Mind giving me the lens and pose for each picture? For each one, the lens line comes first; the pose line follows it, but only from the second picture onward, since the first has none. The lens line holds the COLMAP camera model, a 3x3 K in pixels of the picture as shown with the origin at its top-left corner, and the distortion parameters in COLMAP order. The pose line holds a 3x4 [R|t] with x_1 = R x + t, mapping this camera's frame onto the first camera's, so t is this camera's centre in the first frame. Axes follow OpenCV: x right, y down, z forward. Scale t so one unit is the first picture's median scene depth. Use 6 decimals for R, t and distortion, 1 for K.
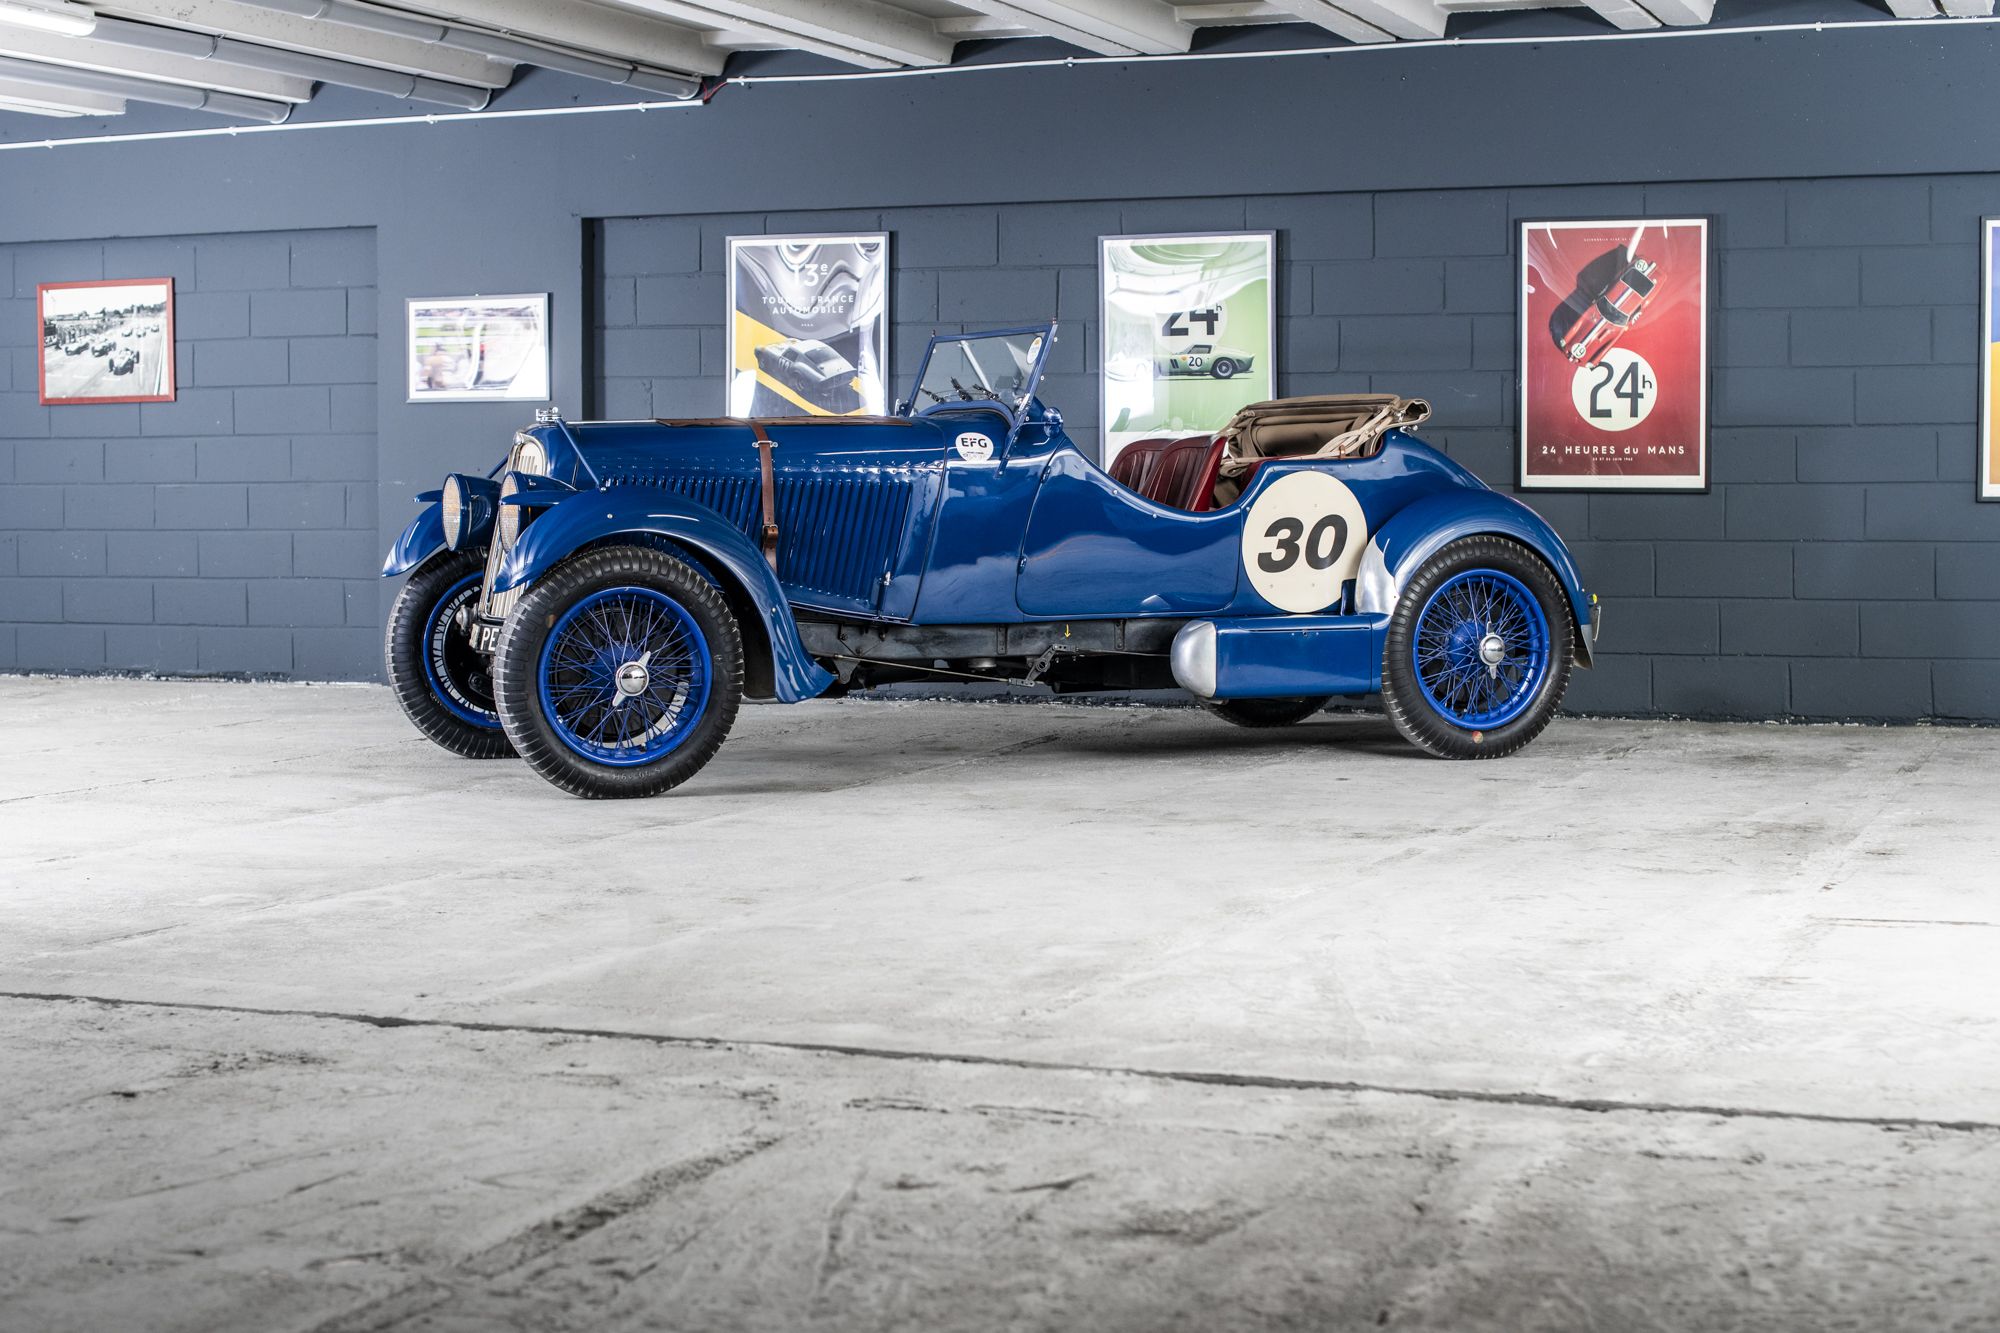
lens RADIAL K [[3120.8, 0, 990.9], [0, 3120.8, 657.3], [0, 0, 1]] dist [-0.136890, 0.101789]
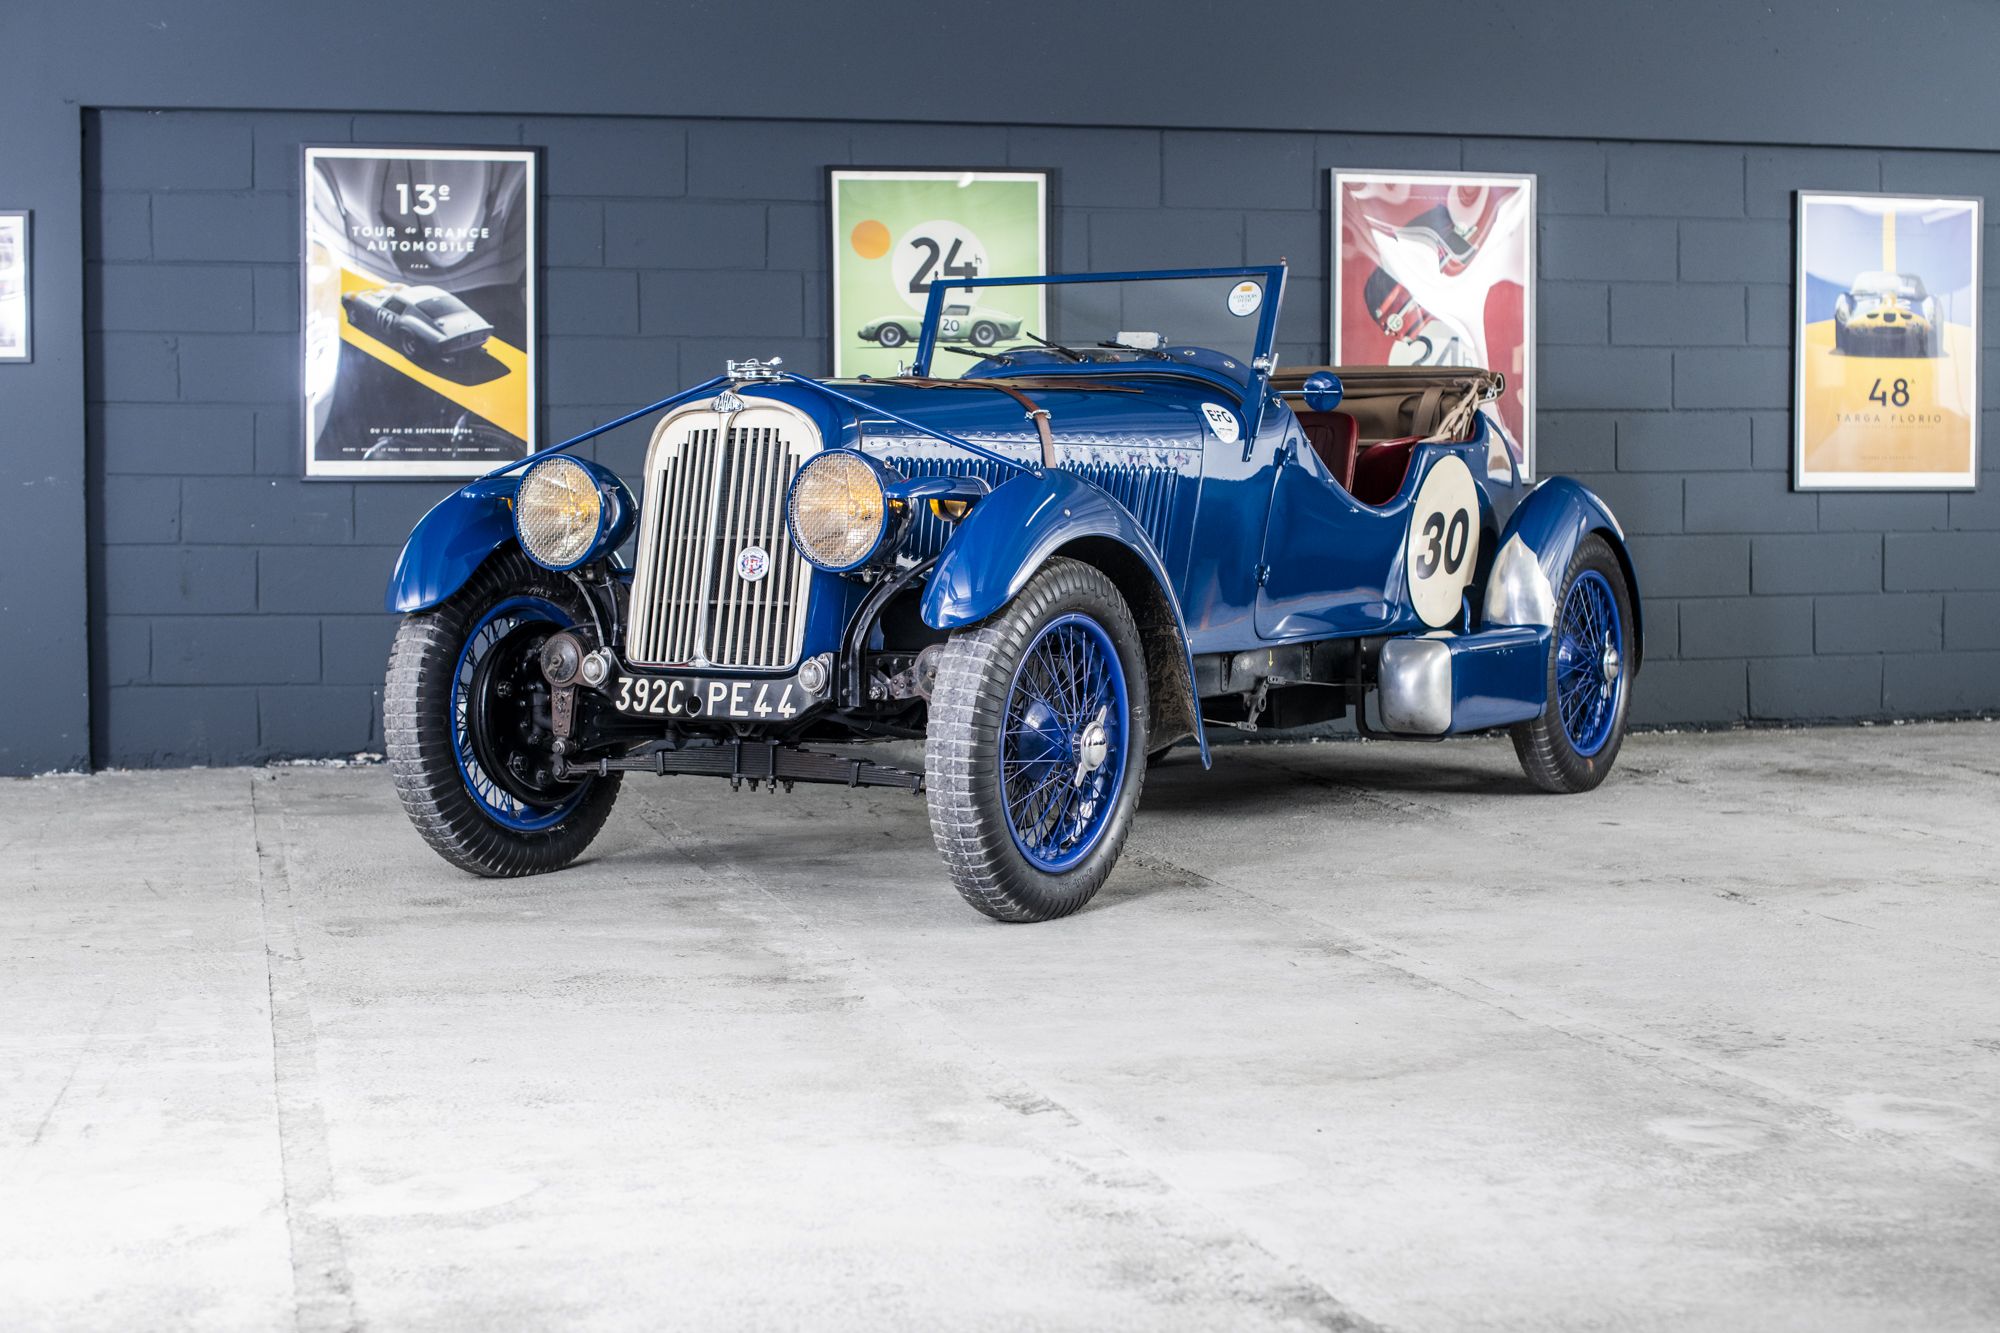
lens RADIAL K [[3119.8, 0, 995.8], [0, 3119.8, 699.1], [0, 0, 1]] dist [-0.132312, 0.067486]
pose [[0.820359, -0.041800, 0.570319, -0.414921], [0.036291, 0.999120, 0.021025, -0.014906], [-0.570696, 0.003450, 0.821154, 0.344161]]
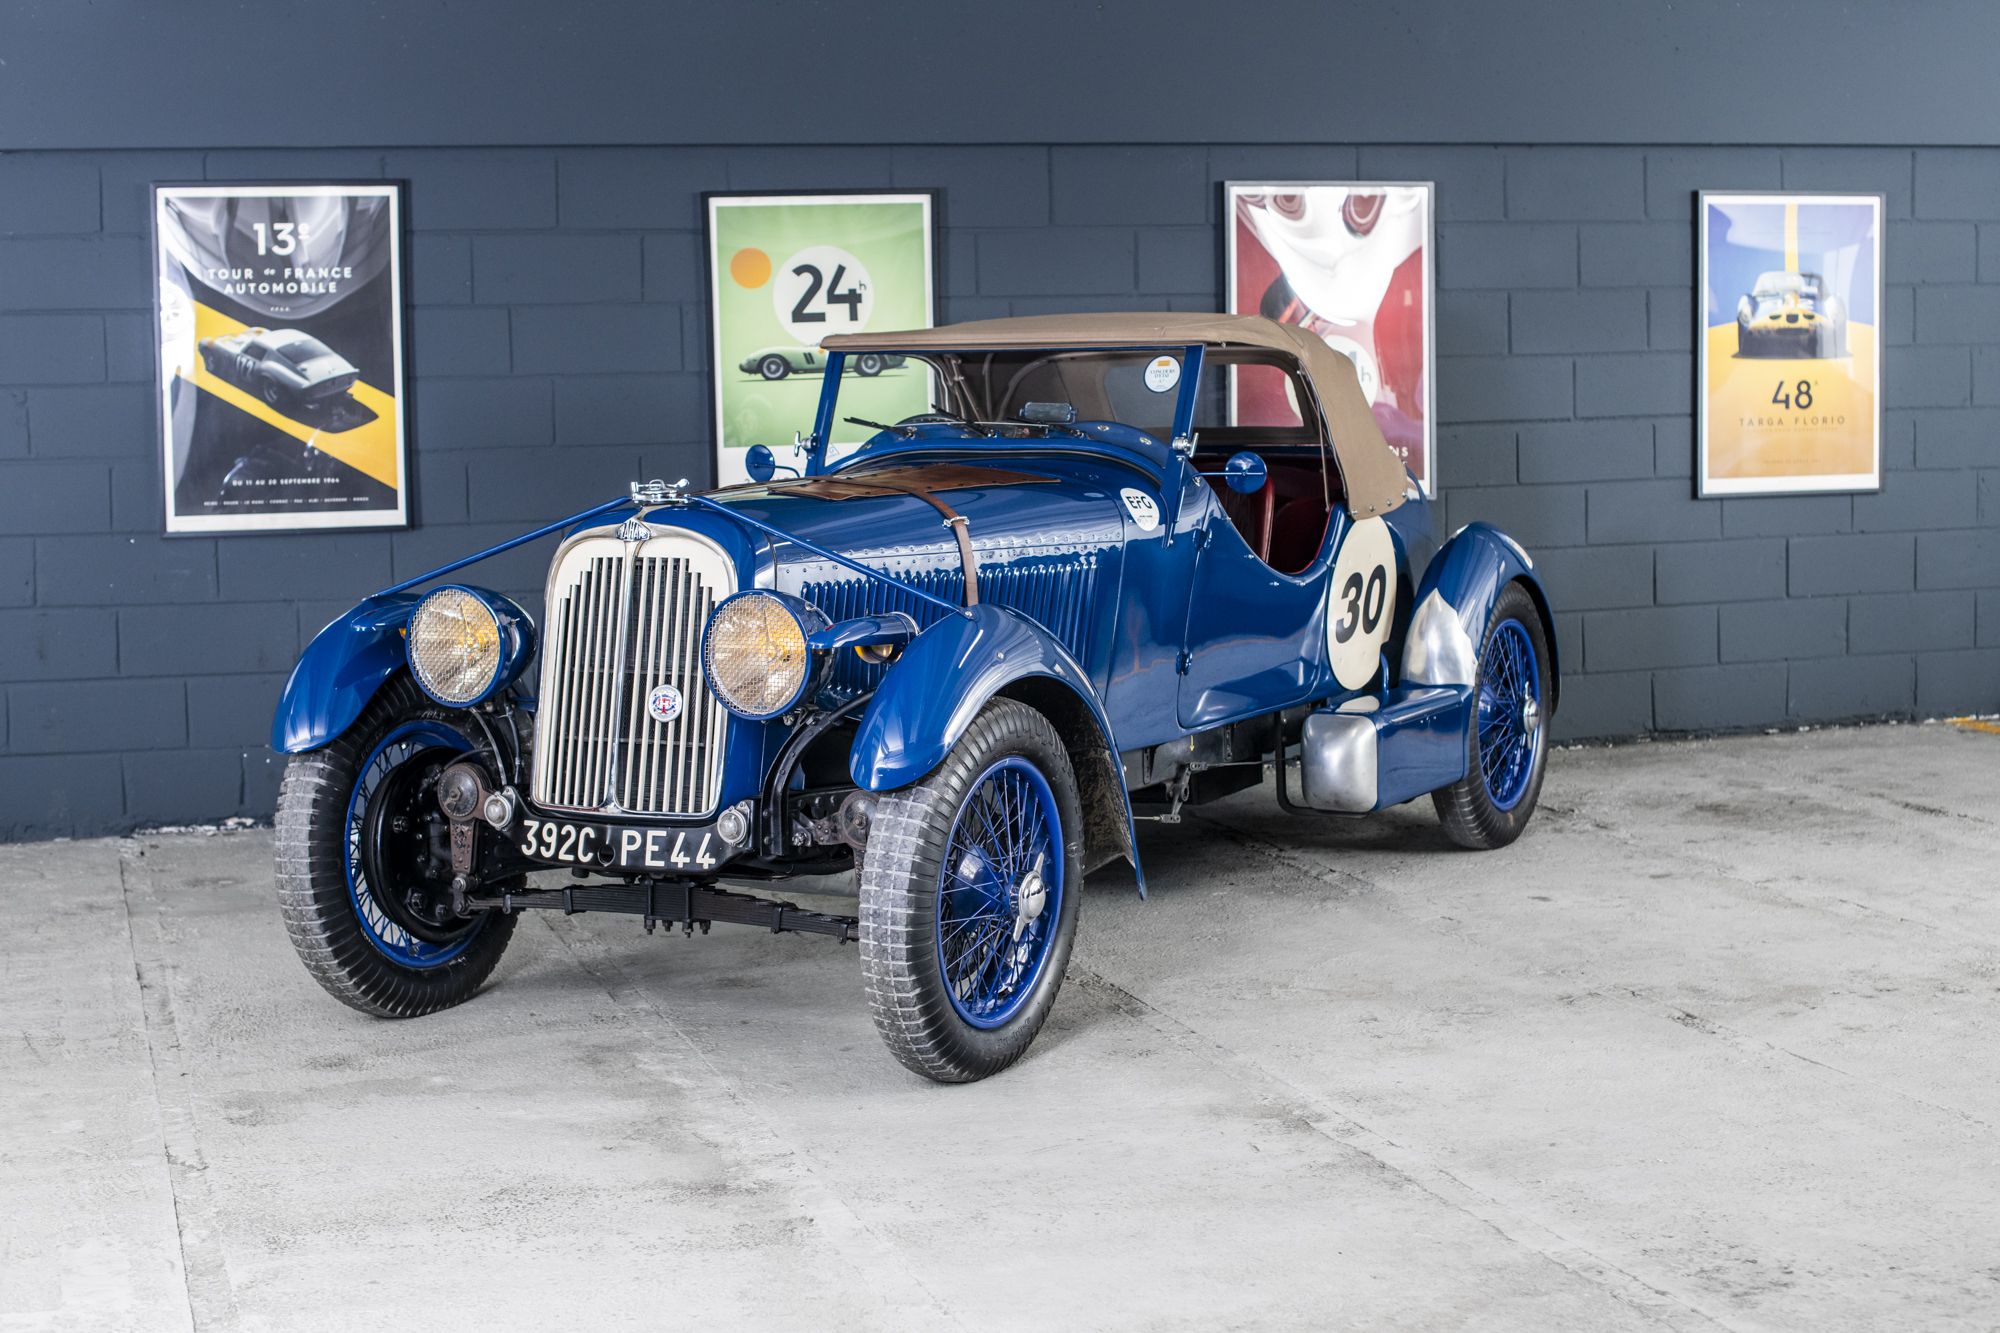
lens RADIAL K [[3120.8, 0, 990.9], [0, 3120.8, 657.3], [0, 0, 1]] dist [-0.136890, 0.101789]
pose [[0.788365, -0.076006, 0.610495, -0.409439], [0.054188, 0.997061, 0.054158, -0.062910], [-0.612817, -0.009615, 0.790167, 0.376604]]
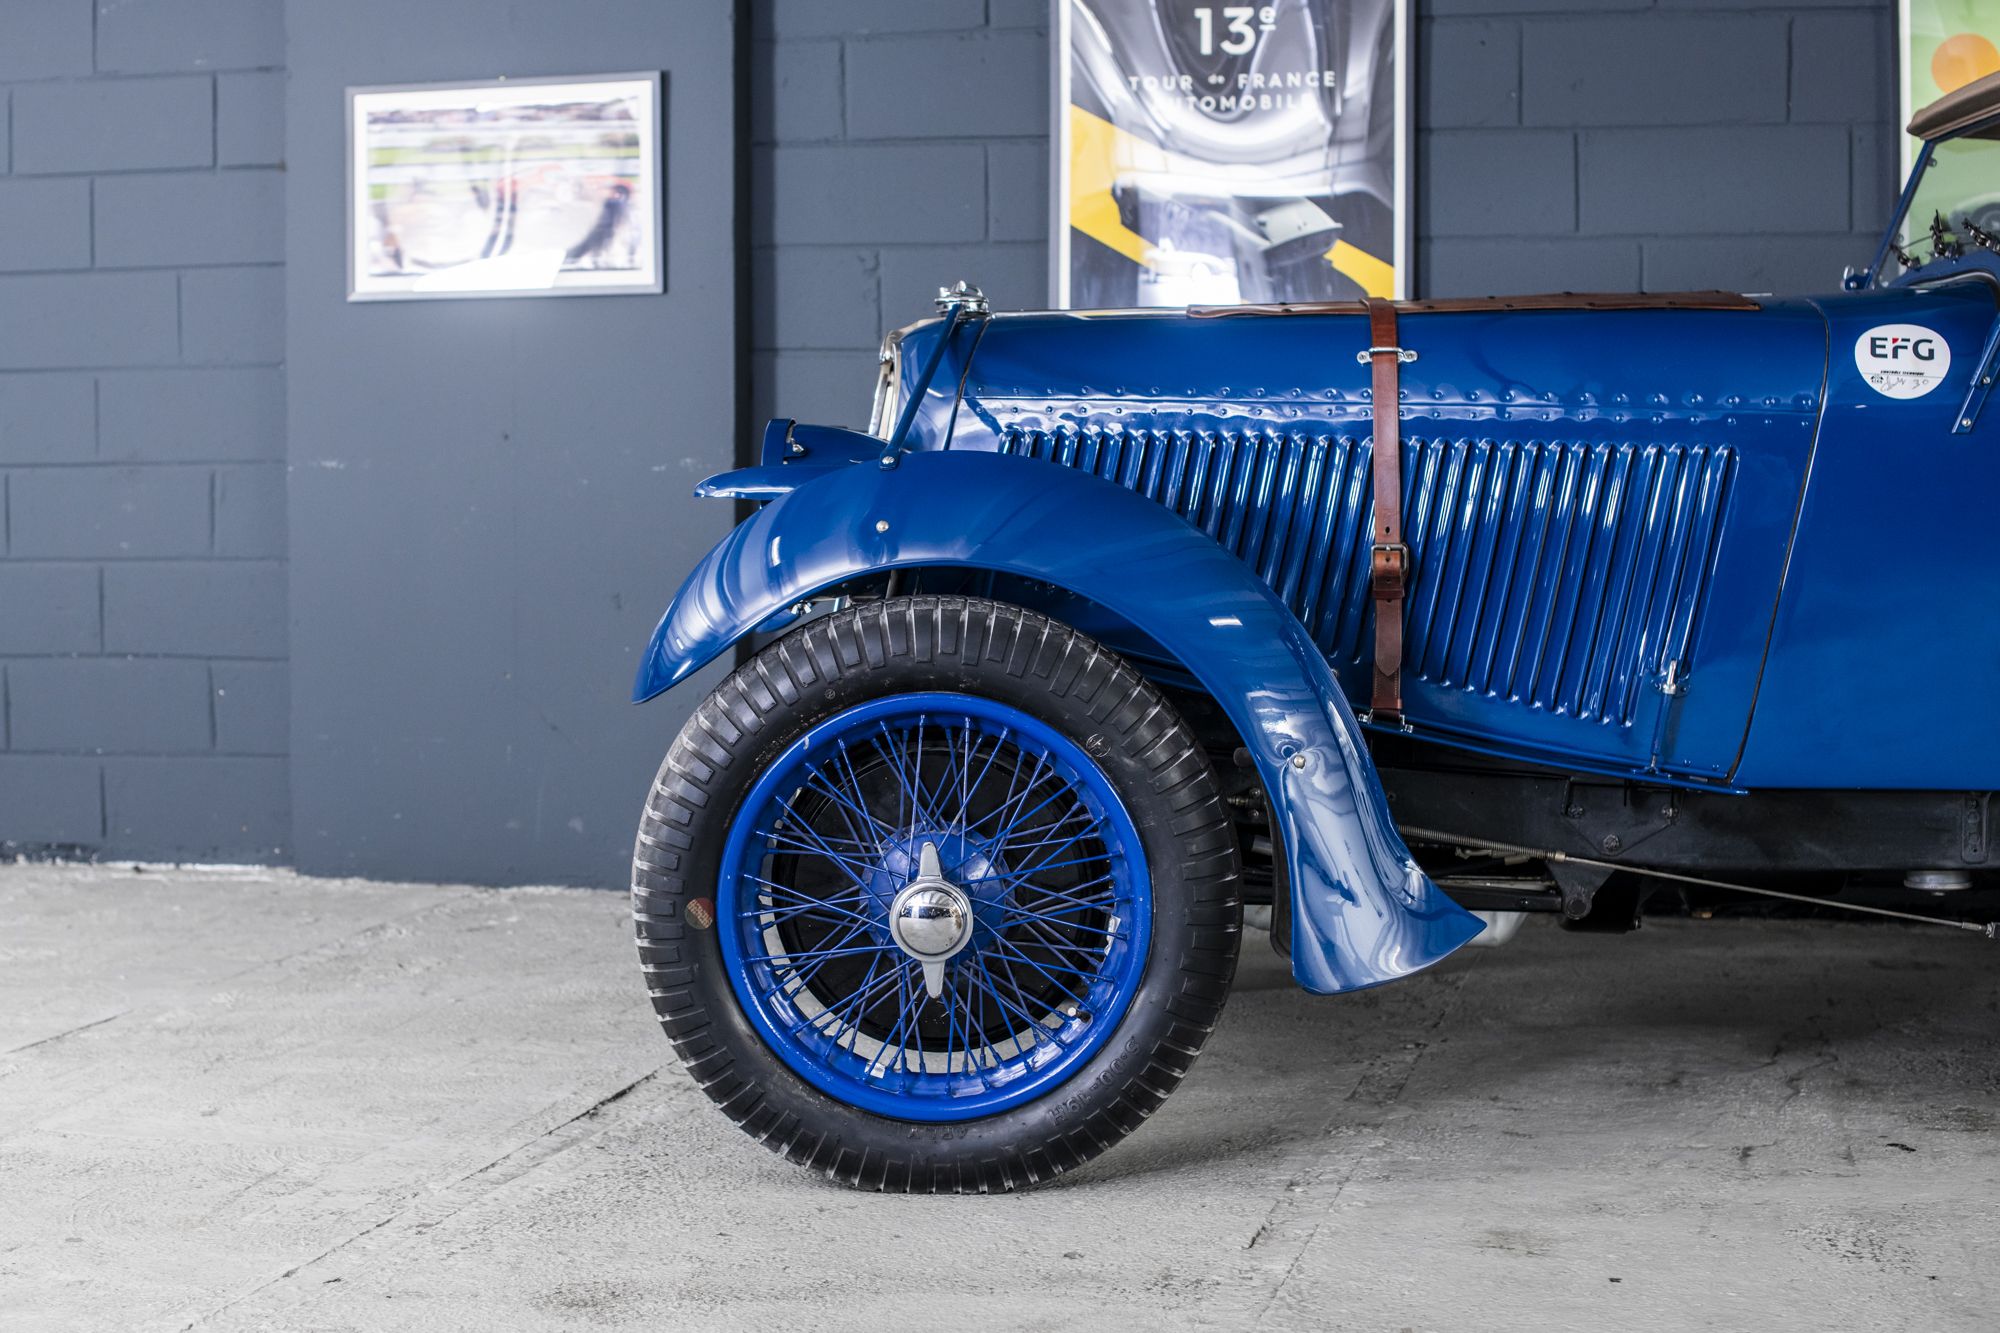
lens RADIAL K [[3120.8, 0, 990.9], [0, 3120.8, 657.3], [0, 0, 1]] dist [-0.136890, 0.101789]
pose [[0.992446, -0.009424, 0.122319, -0.172223], [0.009494, 0.999955, 0.000005, -0.028822], [-0.122313, 0.001156, 0.992491, 0.584342]]
